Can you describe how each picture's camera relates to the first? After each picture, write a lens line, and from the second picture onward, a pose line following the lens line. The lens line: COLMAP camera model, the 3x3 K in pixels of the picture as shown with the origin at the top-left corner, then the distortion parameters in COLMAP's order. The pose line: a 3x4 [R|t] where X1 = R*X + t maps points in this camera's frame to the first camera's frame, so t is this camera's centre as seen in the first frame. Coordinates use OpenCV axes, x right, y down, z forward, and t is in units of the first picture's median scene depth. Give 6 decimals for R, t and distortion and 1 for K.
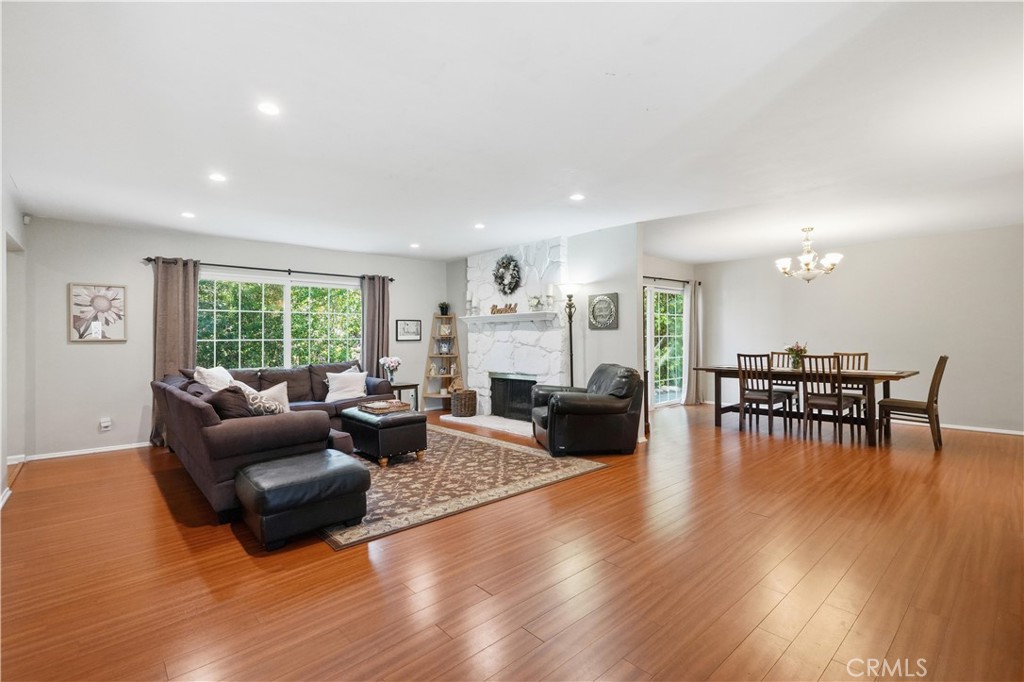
lens RADIAL K [[469.9, 0, 517.1], [0, 469.9, 330.7], [0, 0, 1]] dist [-0.003168, 0.000015]
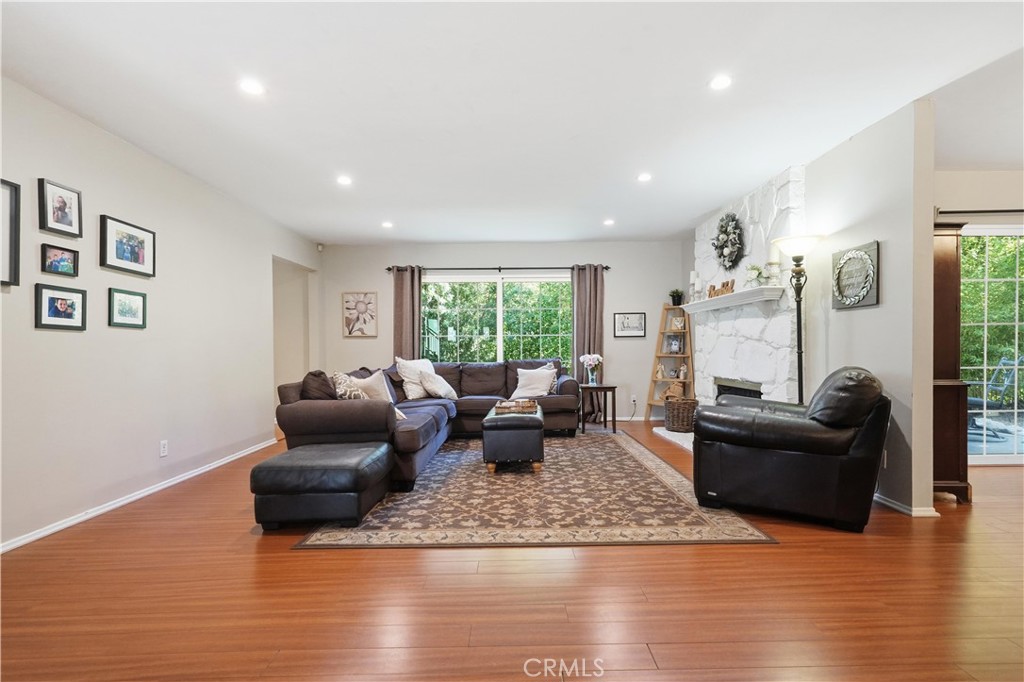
lens RADIAL K [[475.9, 0, 515.4], [0, 475.9, 349.5], [0, 0, 1]] dist [-0.002920, 0.000132]
pose [[0.748948, 0.006331, -0.662599, 0.261262], [0.011816, 0.999668, 0.022909, 0.029798], [0.662524, -0.024987, 0.748624, 0.284160]]
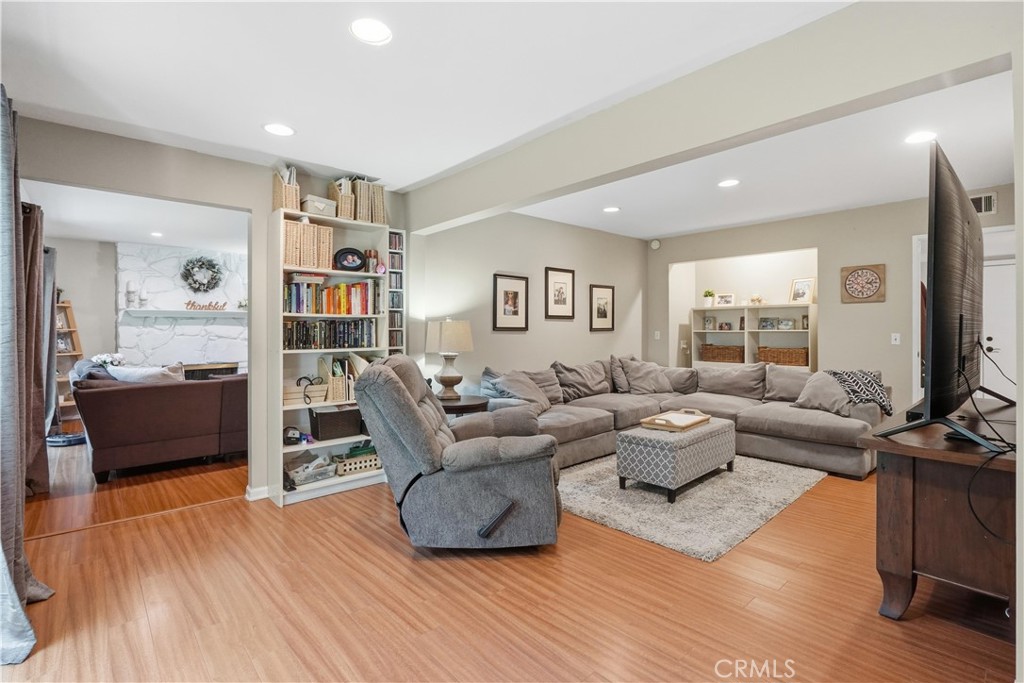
lens RADIAL K [[469.9, 0, 517.1], [0, 469.9, 331.2], [0, 0, 1]] dist [-0.003168, 0.000015]
pose [[-0.001965, 0.001924, 0.999996, -1.358408], [-0.018747, 0.999822, -0.001960, 0.002474], [-0.999822, -0.018751, -0.001929, 0.310493]]
